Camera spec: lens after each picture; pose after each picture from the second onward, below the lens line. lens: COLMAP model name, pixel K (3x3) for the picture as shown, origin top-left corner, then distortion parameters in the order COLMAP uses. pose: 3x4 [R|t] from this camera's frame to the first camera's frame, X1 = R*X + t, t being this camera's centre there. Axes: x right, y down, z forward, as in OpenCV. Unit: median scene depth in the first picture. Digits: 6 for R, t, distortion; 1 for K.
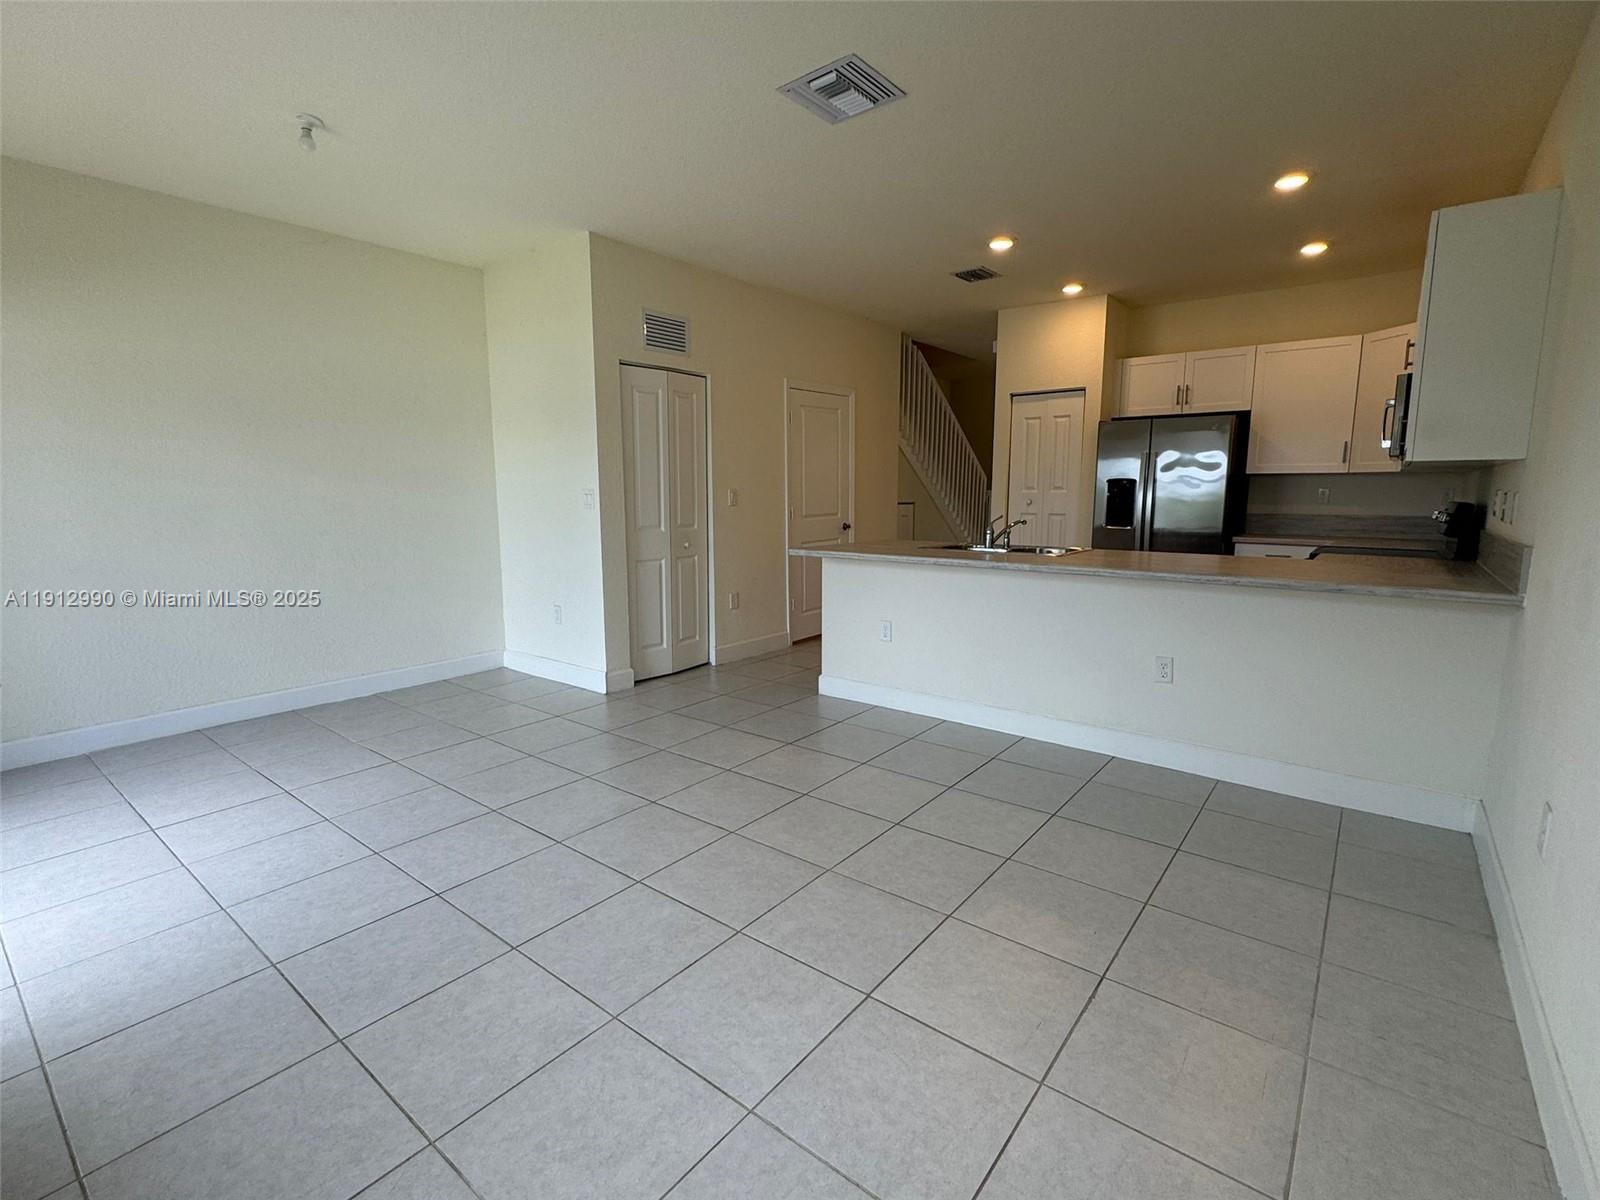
lens RADIAL K [[735.0, 0, 796.6], [0, 735.0, 599.7], [0, 0, 1]] dist [-0.001781, 0.001108]
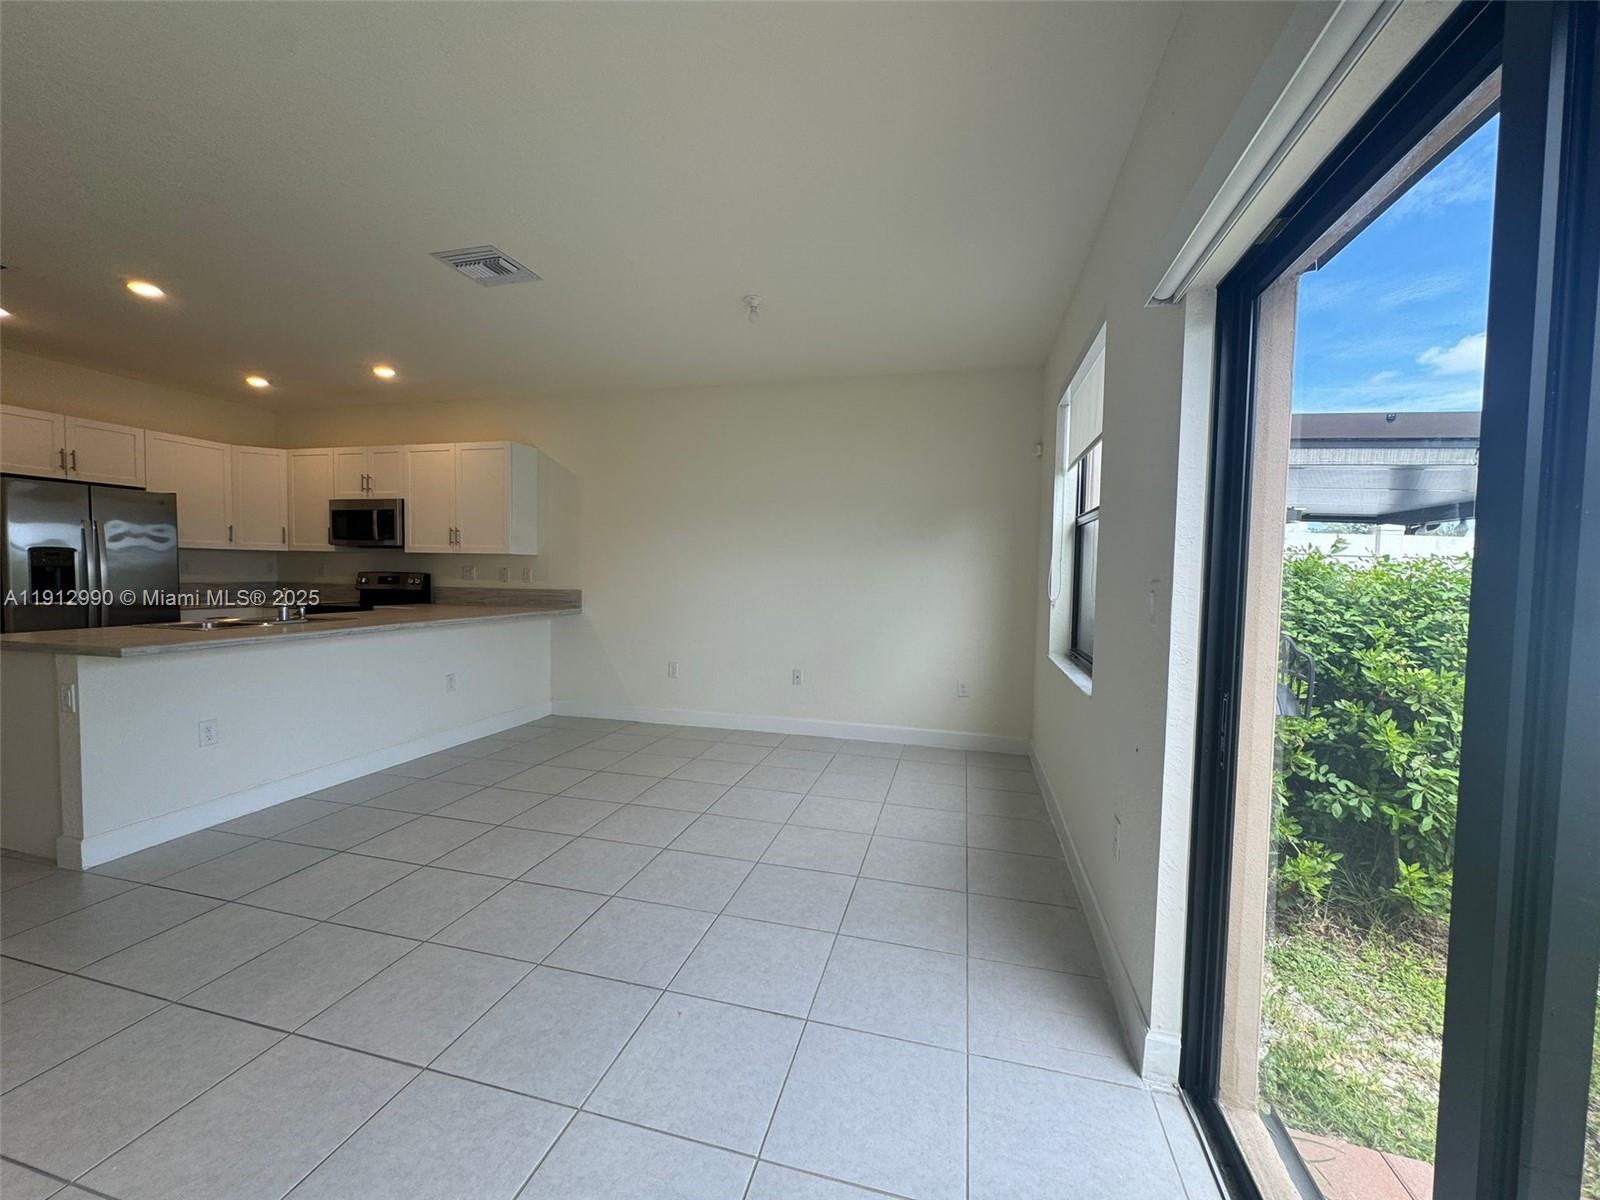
lens RADIAL K [[634.6, 0, 797.3], [0, 634.6, 599.1], [0, 0, 1]] dist [-0.001775, -0.000108]
pose [[-0.396341, -0.046225, 0.916939, -0.733559], [0.120658, 0.987447, 0.101933, -0.091500], [-0.910140, 0.151036, -0.385788, 0.613257]]
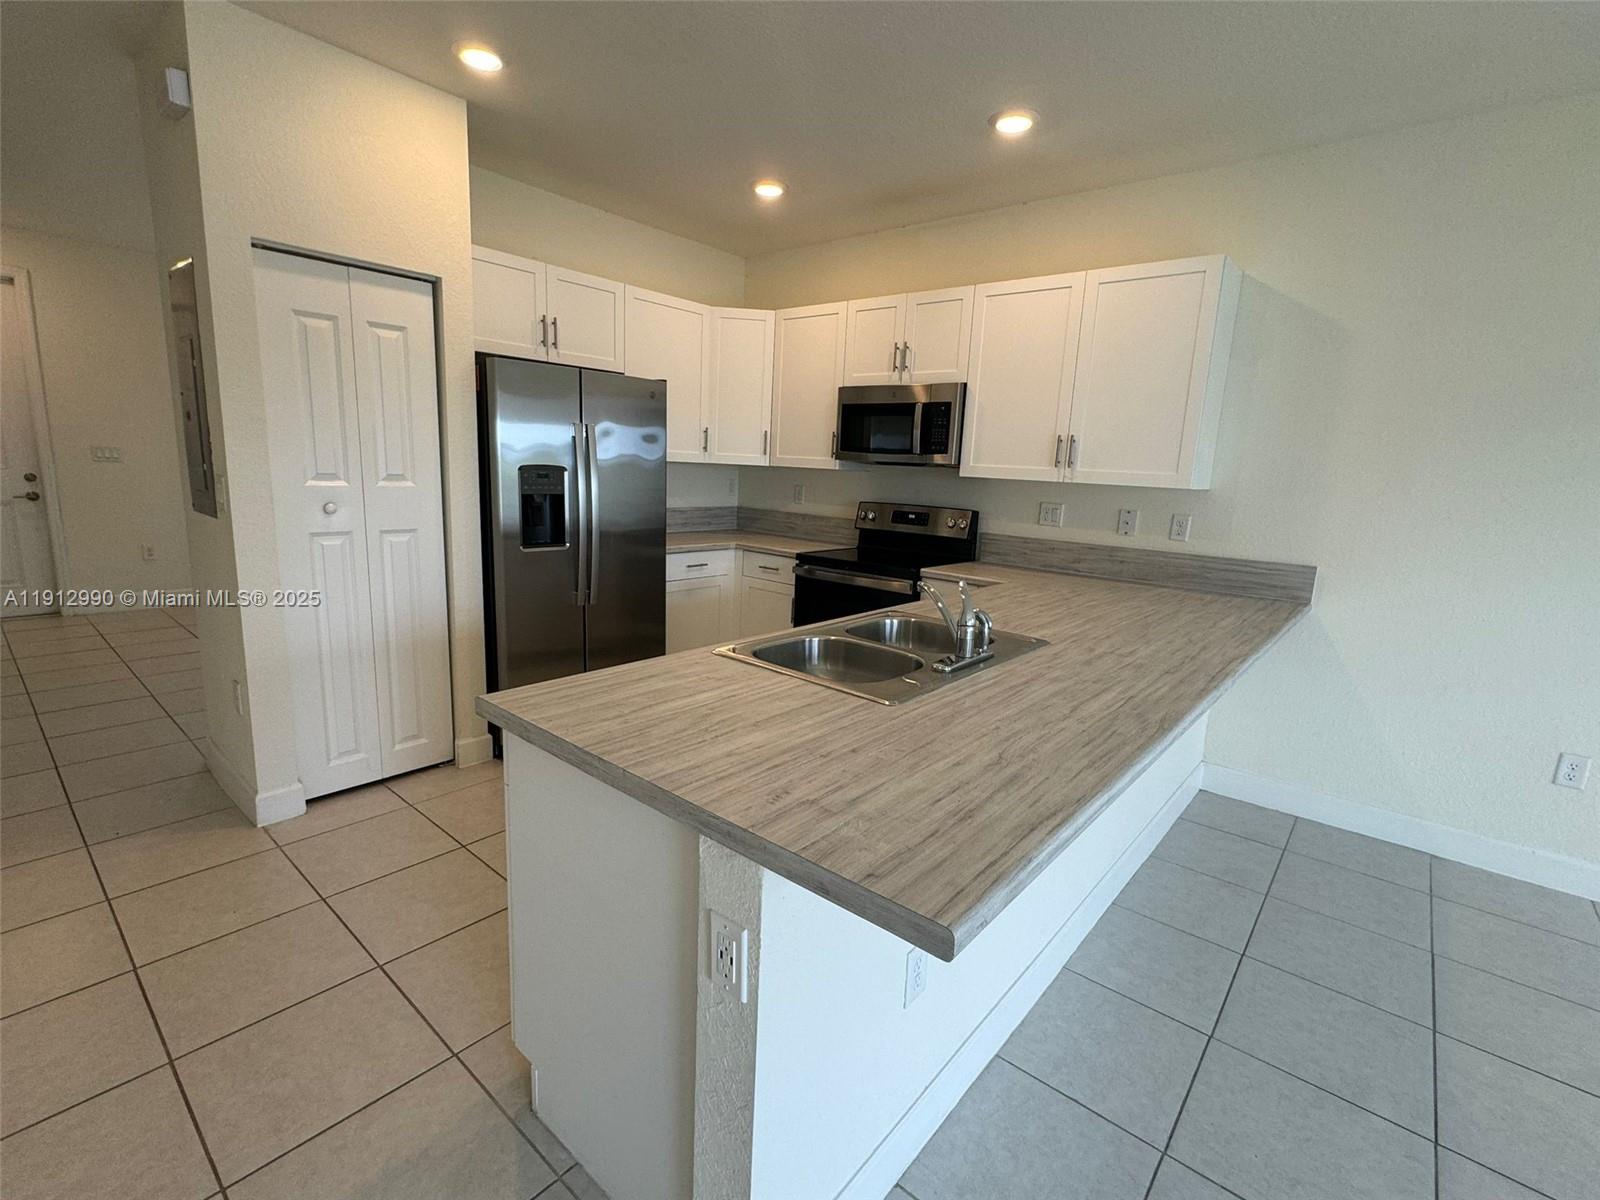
lens RADIAL K [[735.0, 0, 807.5], [0, 735.0, 598.9], [0, 0, 1]] dist [-0.001781, 0.001108]
pose [[0.033678, -0.181124, 0.982883, -0.168937], [0.104289, 0.978709, 0.176781, -0.175285], [-0.993977, 0.096550, 0.051850, 0.954149]]
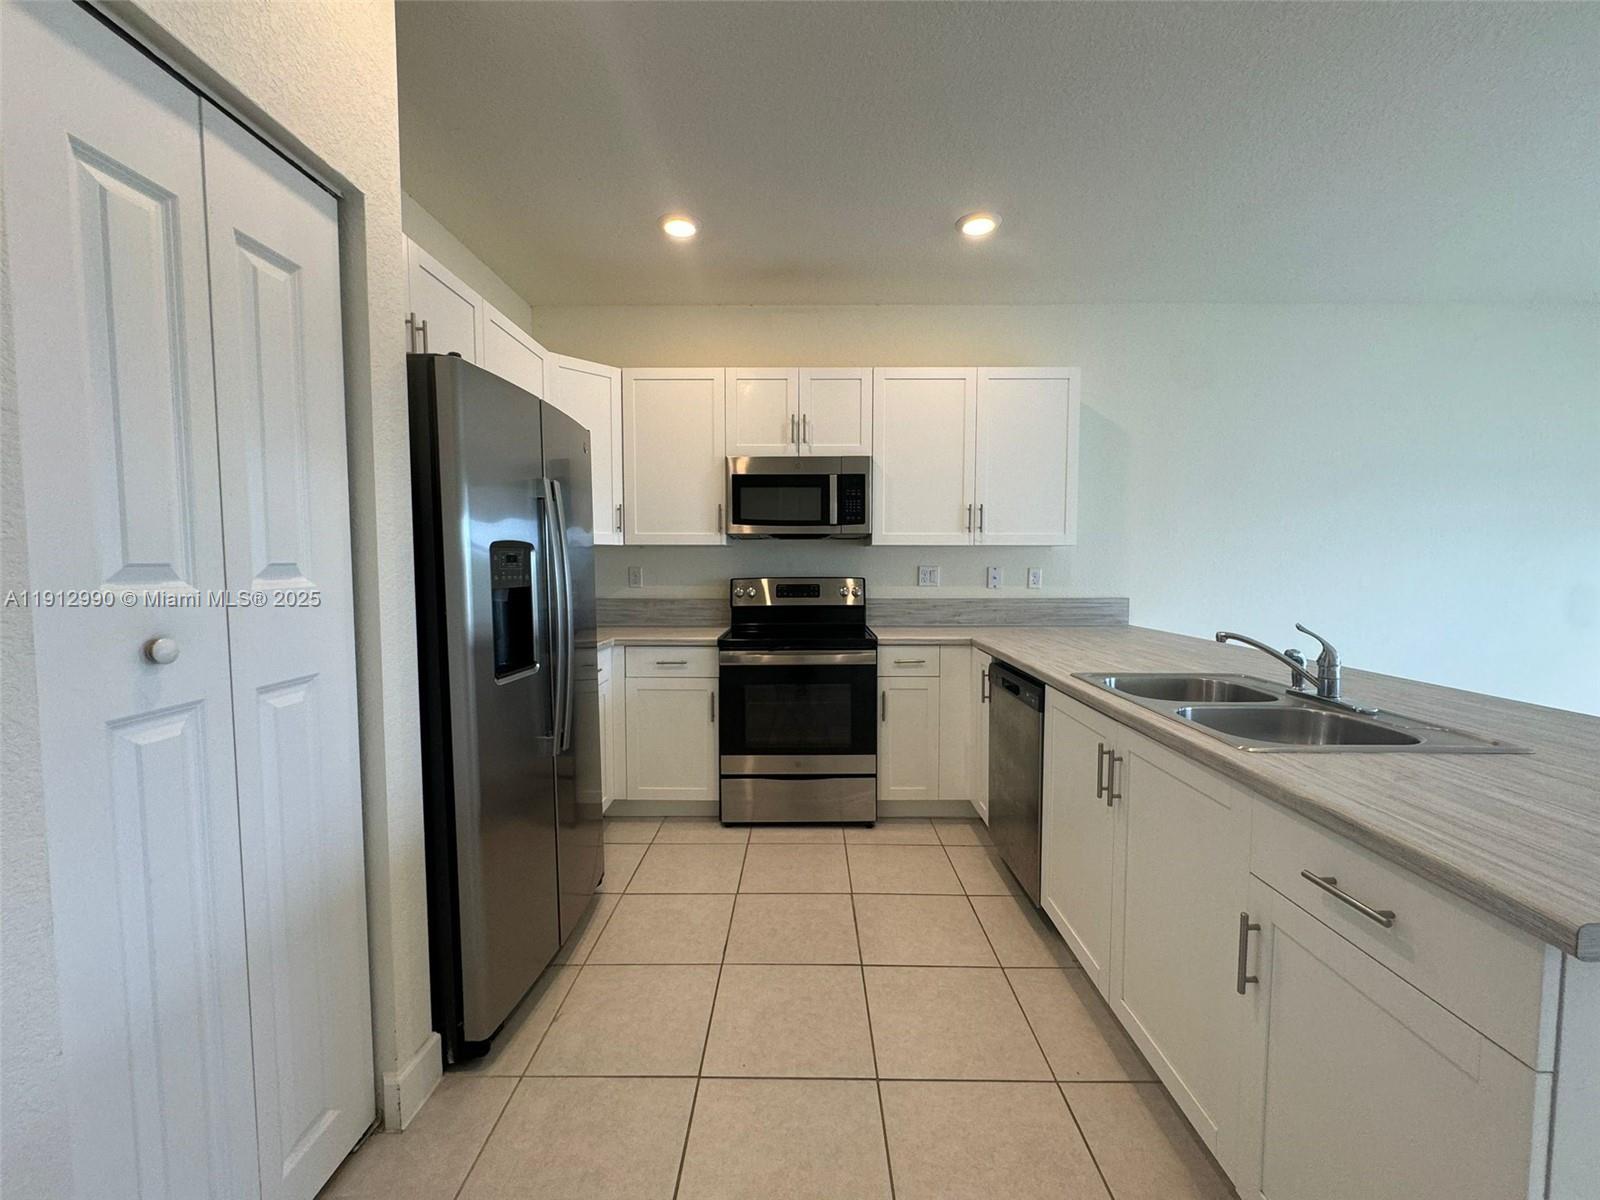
lens RADIAL K [[634.6, 0, 797.9], [0, 634.6, 598.4], [0, 0, 1]] dist [-0.001775, -0.000108]
pose [[-0.611531, -0.044264, 0.789981, 0.139131], [0.120337, 0.981616, 0.148155, -0.205211], [-0.782016, 0.185665, -0.594962, 1.331760]]
